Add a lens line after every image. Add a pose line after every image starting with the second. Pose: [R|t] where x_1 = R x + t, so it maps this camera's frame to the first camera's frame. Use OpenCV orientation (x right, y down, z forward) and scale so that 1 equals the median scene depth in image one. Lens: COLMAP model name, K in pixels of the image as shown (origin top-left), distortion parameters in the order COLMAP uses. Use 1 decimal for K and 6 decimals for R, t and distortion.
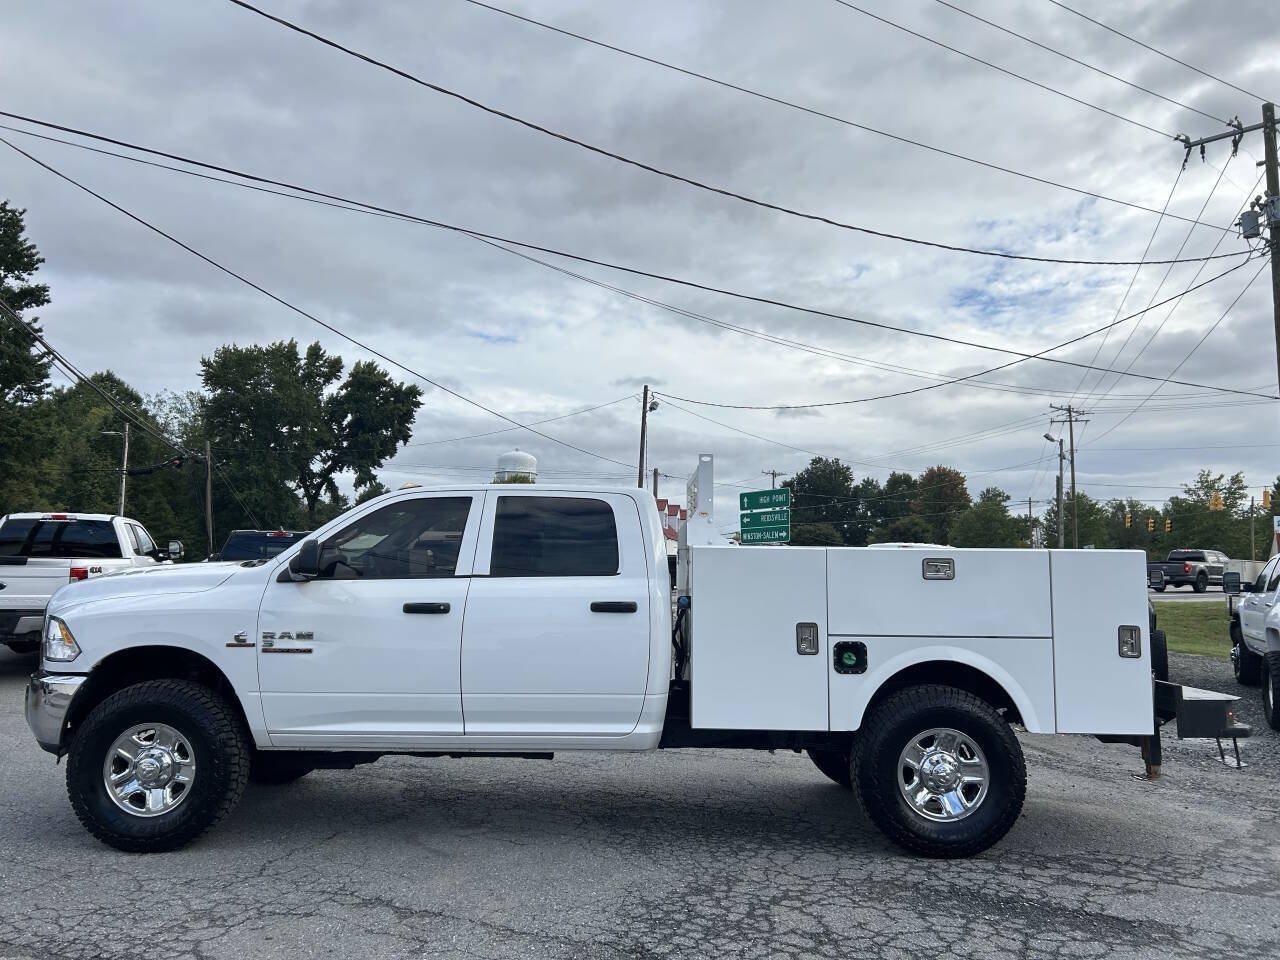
lens RADIAL K [[948.2, 0, 640.0], [0, 948.2, 480.0], [0, 0, 1]] dist [0.060305, -0.059531]
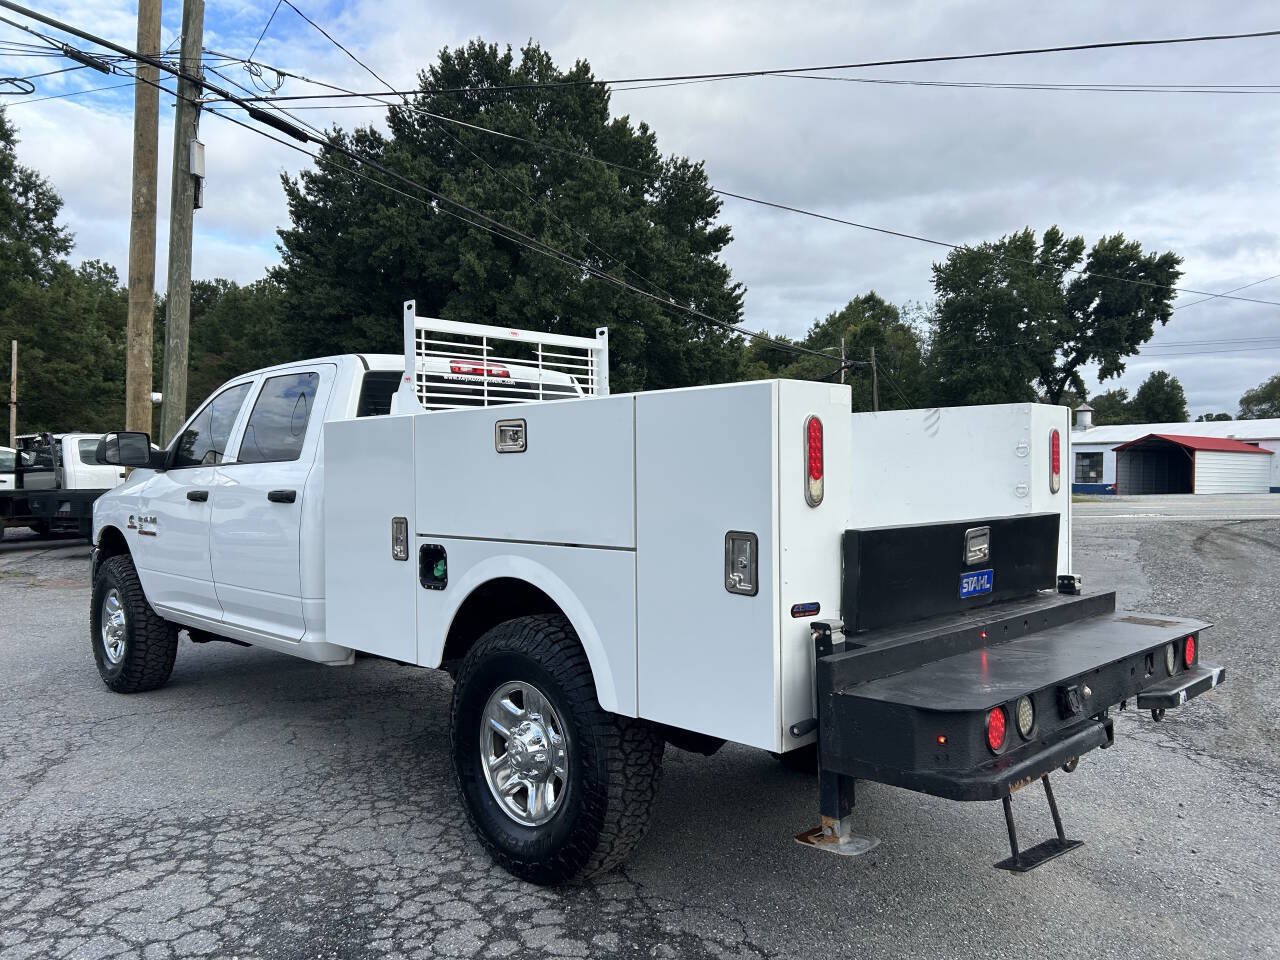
lens RADIAL K [[958.4, 0, 638.6], [0, 958.4, 491.0], [0, 0, 1]] dist [0.063728, -0.063905]
pose [[0.706795, -0.001556, -0.707417, 0.815412], [0.081300, 0.993550, 0.079043, 0.086325], [0.702731, -0.113380, 0.702363, 0.608038]]
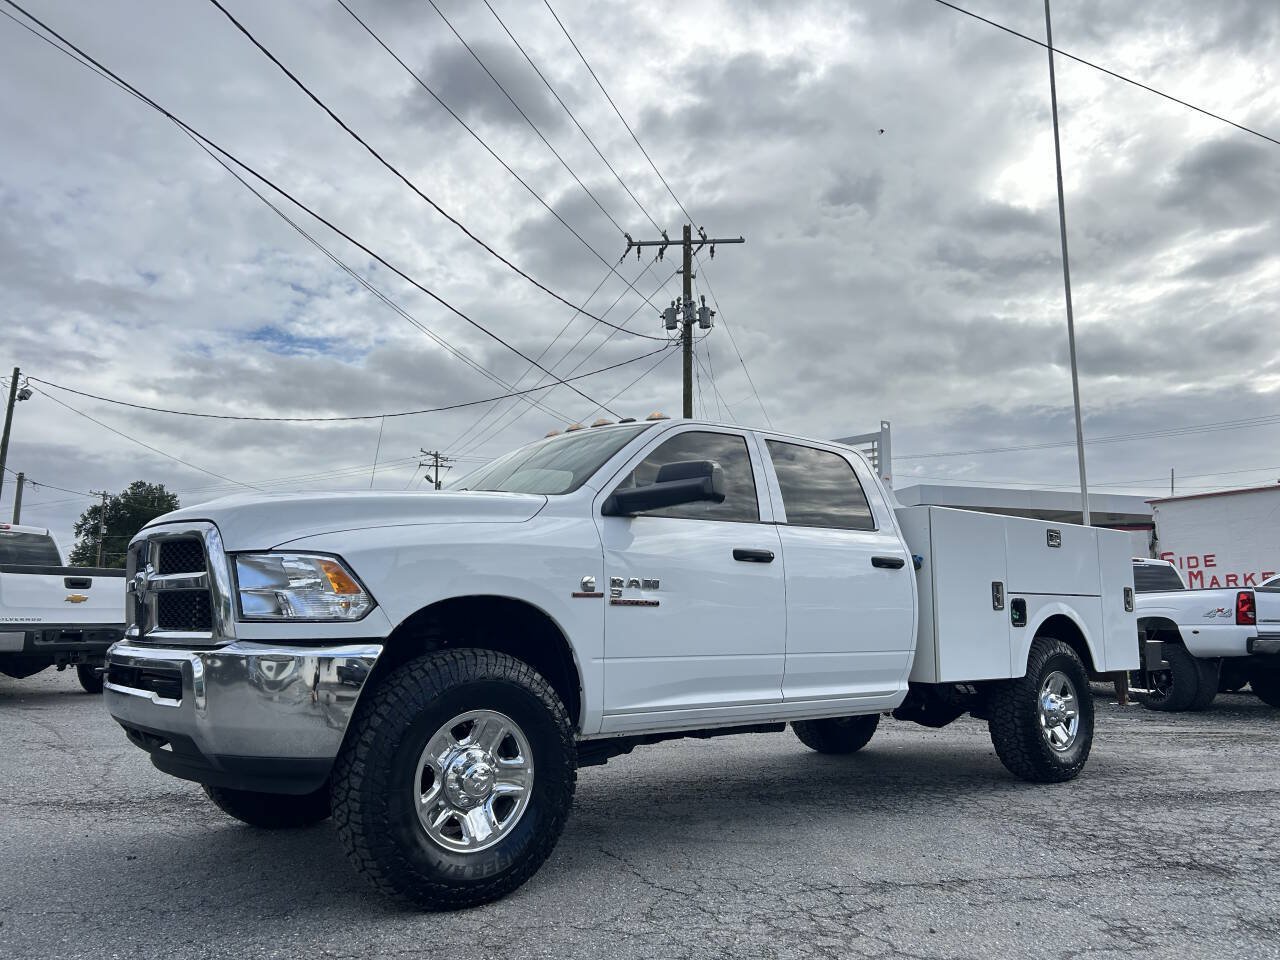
lens RADIAL K [[943.4, 0, 640.0], [0, 943.4, 480.0], [0, 0, 1]] dist [0.073482, -0.074958]
pose [[0.772551, 0.084926, 0.629248, -0.837964], [-0.059294, 0.996334, -0.061673, 0.124335], [-0.632179, 0.010335, 0.774754, 0.401477]]
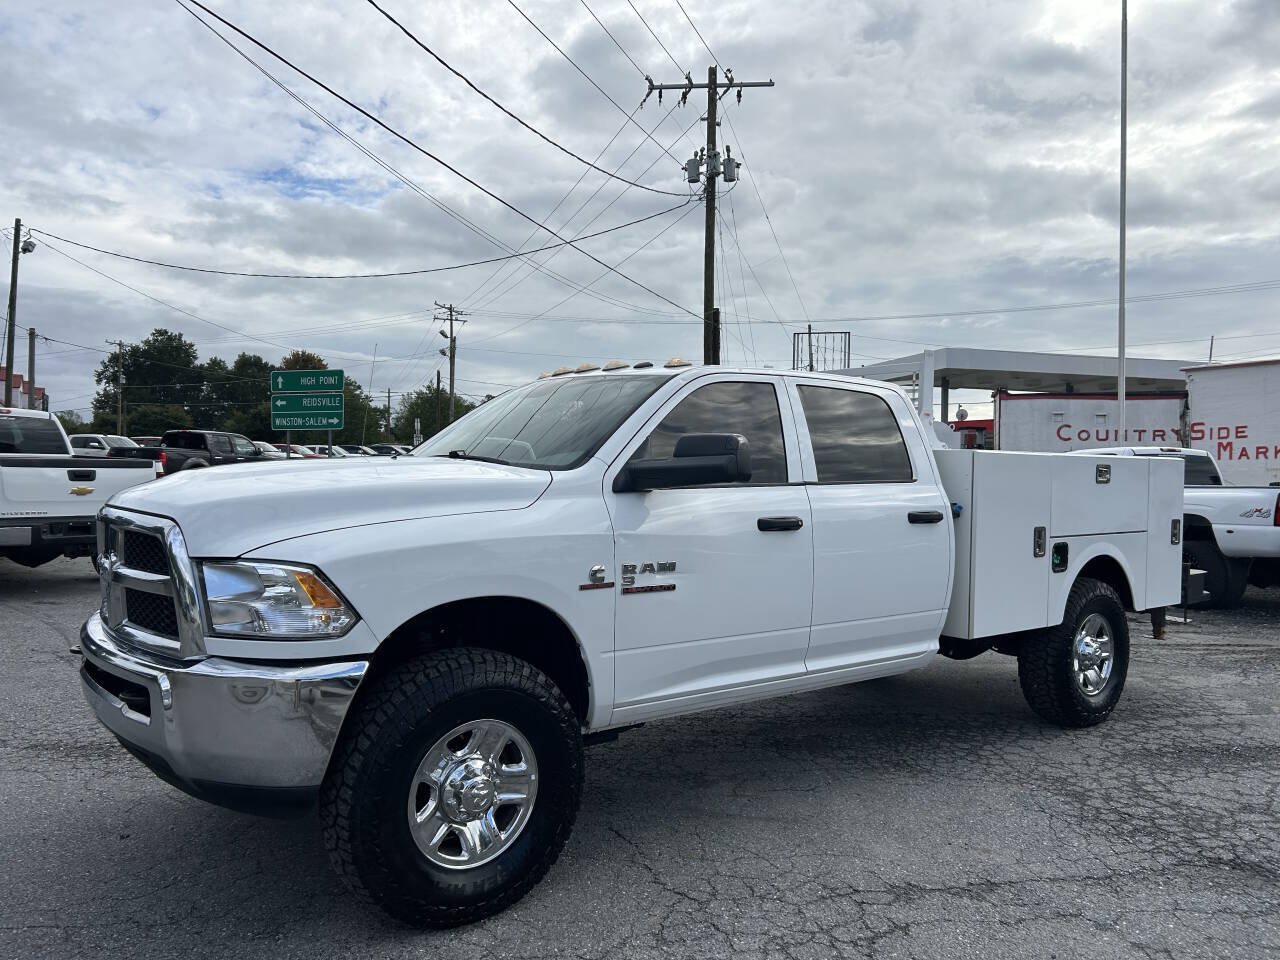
lens RADIAL K [[948.2, 0, 640.0], [0, 948.2, 480.0], [0, 0, 1]] dist [0.060305, -0.059531]
pose [[0.783976, -0.003878, 0.620779, -0.791879], [-0.069258, 0.993191, 0.093670, 0.033740], [-0.616915, -0.116429, 0.778370, 0.464669]]
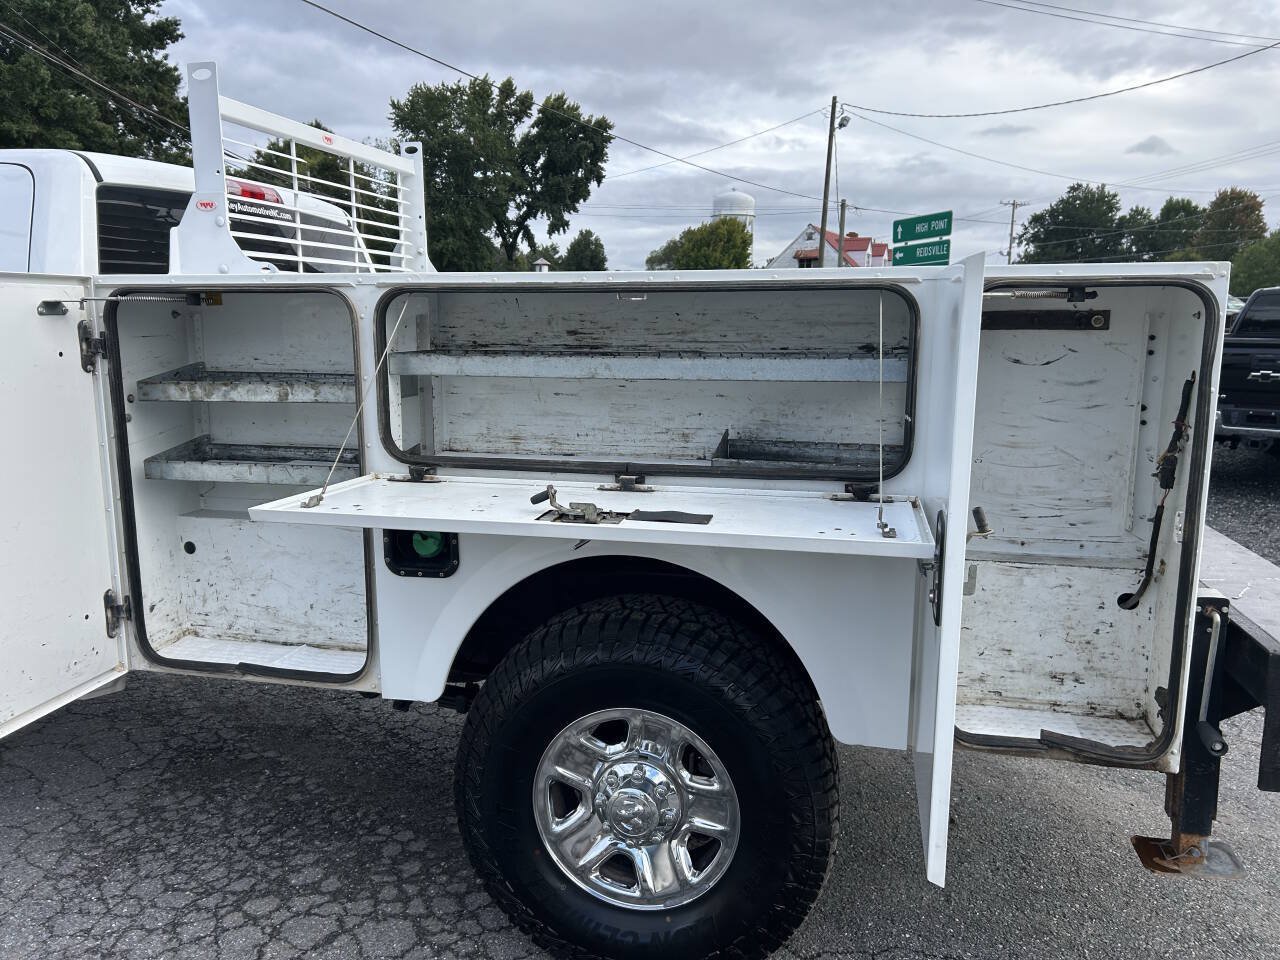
lens RADIAL K [[957.2, 0, 637.4], [0, 957.2, 486.5], [0, 0, 1]] dist [0.057008, -0.068647]
pose [[0.973073, 0.032489, -0.228196, 0.403560], [0.028905, 0.965002, 0.260646, 0.055440], [0.228677, -0.260224, 0.938078, 0.622691]]
